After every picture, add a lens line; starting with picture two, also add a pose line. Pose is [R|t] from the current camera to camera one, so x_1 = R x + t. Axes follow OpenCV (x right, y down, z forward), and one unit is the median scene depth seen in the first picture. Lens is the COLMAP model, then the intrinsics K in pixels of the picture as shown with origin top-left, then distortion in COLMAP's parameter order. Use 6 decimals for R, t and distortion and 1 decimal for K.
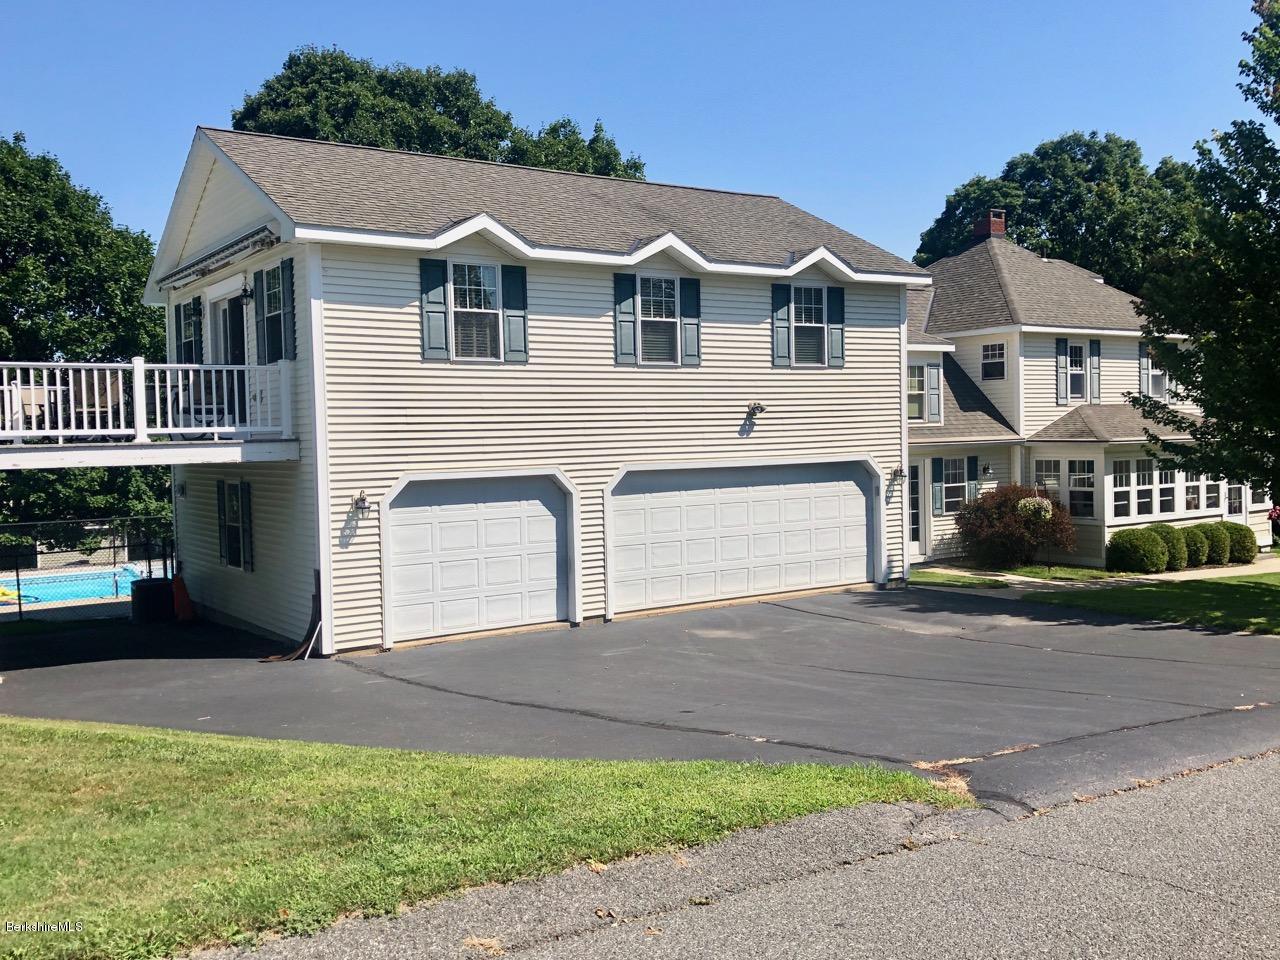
lens RADIAL K [[1164.6, 0, 640.0], [0, 1164.6, 480.0], [0, 0, 1]] dist [0.110106, -0.242635]
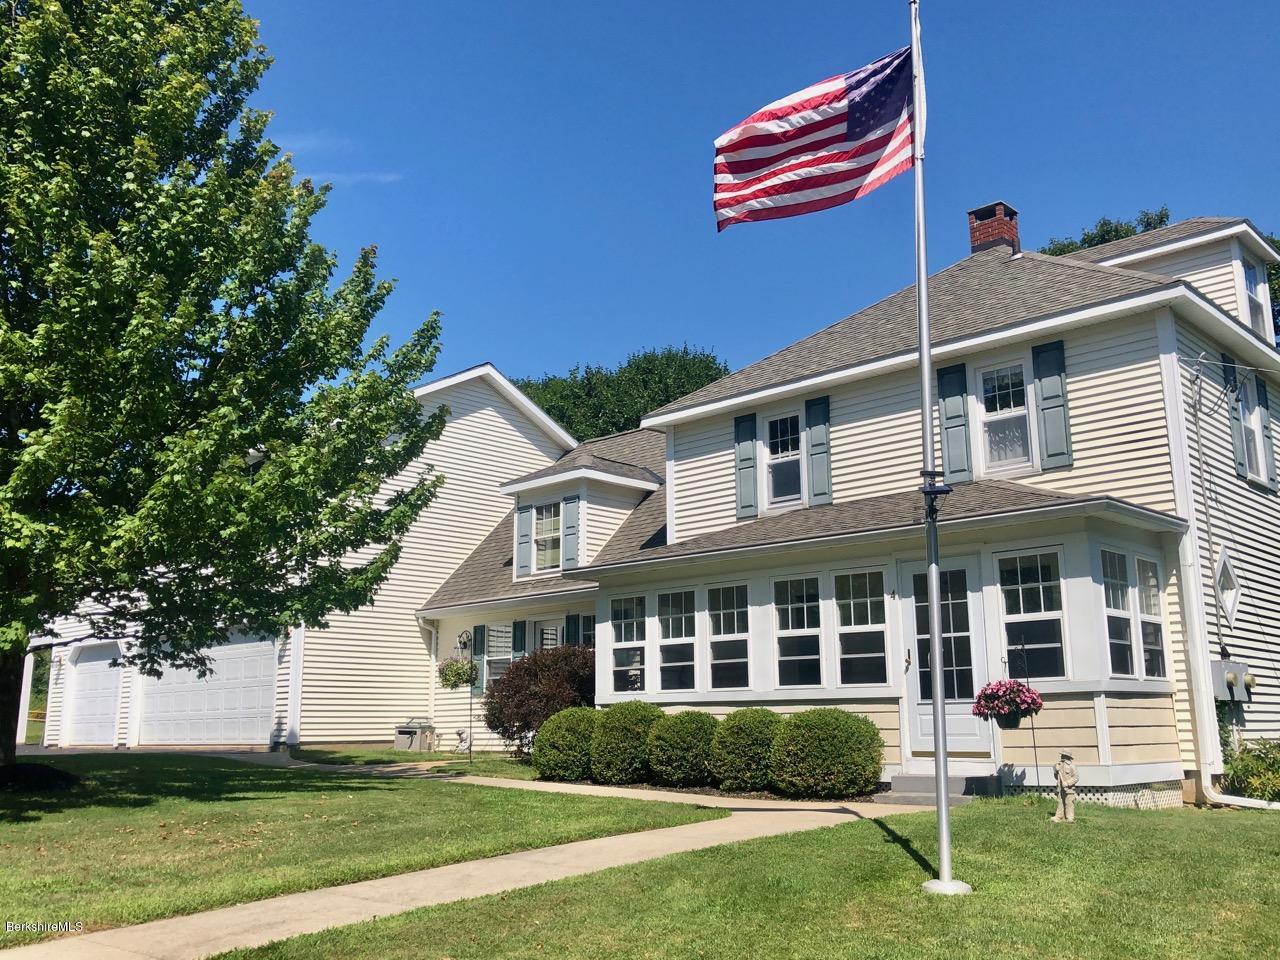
lens RADIAL K [[1164.6, 0, 640.0], [0, 1164.6, 480.0], [0, 0, 1]] dist [0.110106, -0.242635]
pose [[0.206689, -0.185893, -0.960585, 1.011916], [-0.036466, 0.979639, -0.197427, 0.043460], [0.977727, 0.075834, 0.195702, 0.881247]]
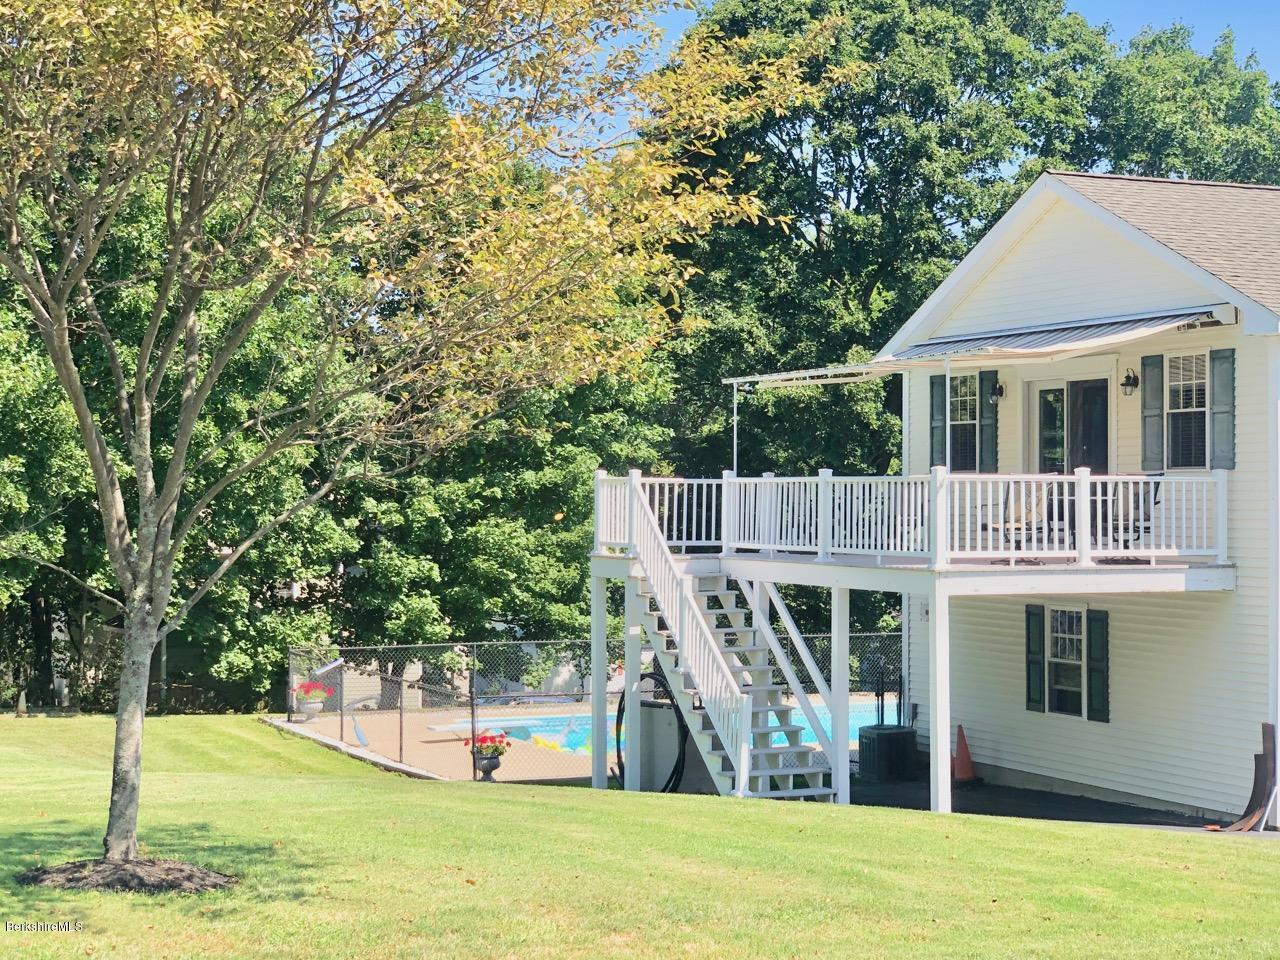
lens RADIAL K [[2178.9, 0, 638.5], [0, 2178.9, 448.9], [0, 0, 1]] dist [0.028410, 0.194638]
pose [[0.984943, 0.022314, -0.171432, -0.266488], [-0.032515, 0.997849, -0.056929, -0.009011], [0.169792, 0.061646, 0.983550, -0.360248]]
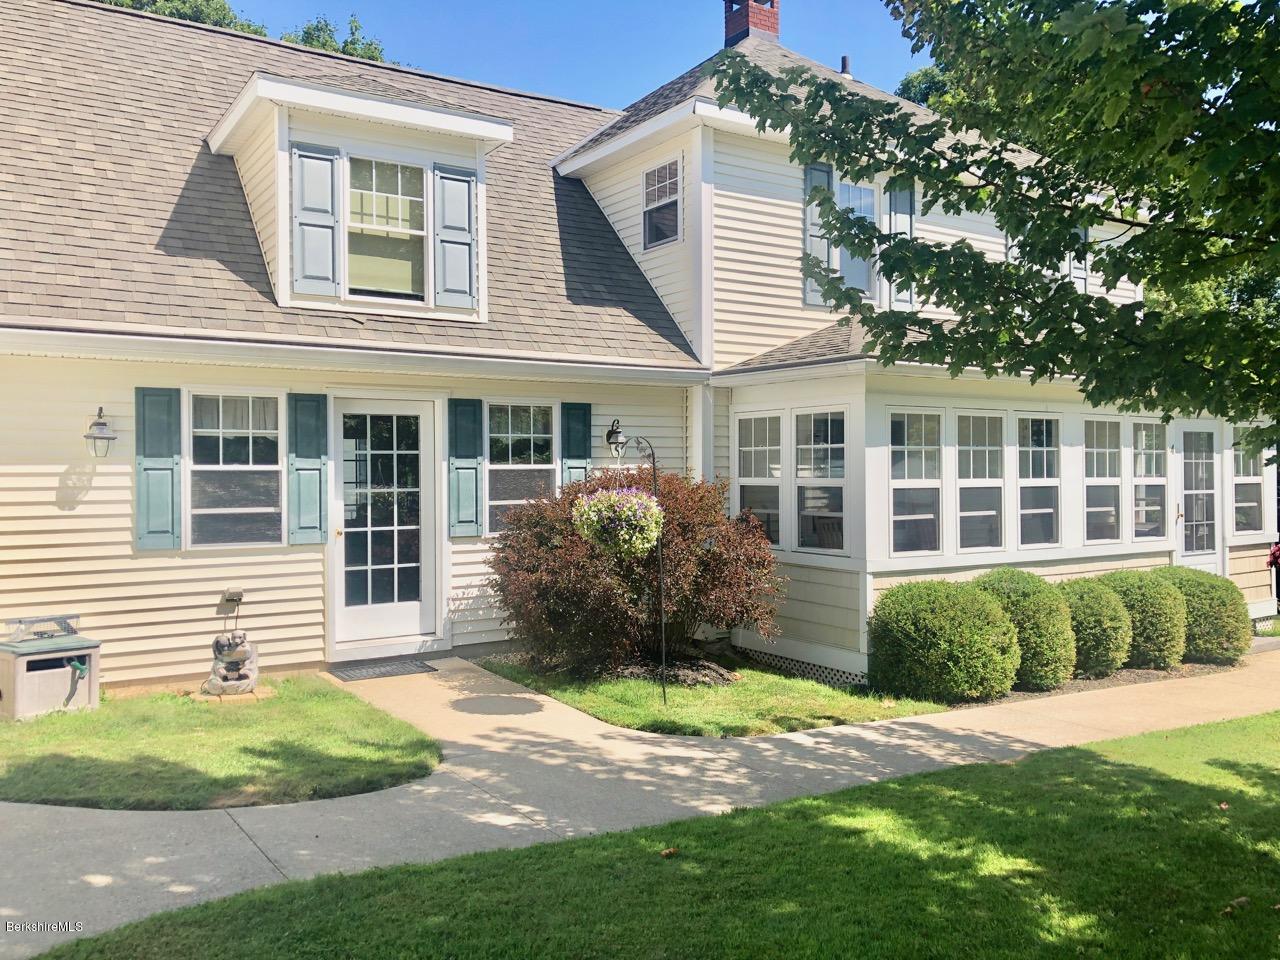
lens RADIAL K [[1052.9, 0, 640.0], [0, 1052.9, 480.0], [0, 0, 1]] dist [0.100990, -0.252523]
pose [[0.999398, 0.017346, -0.030040, 0.324049], [-0.018308, 0.999319, -0.032038, 0.020073], [0.029464, 0.032568, 0.999035, 0.628265]]
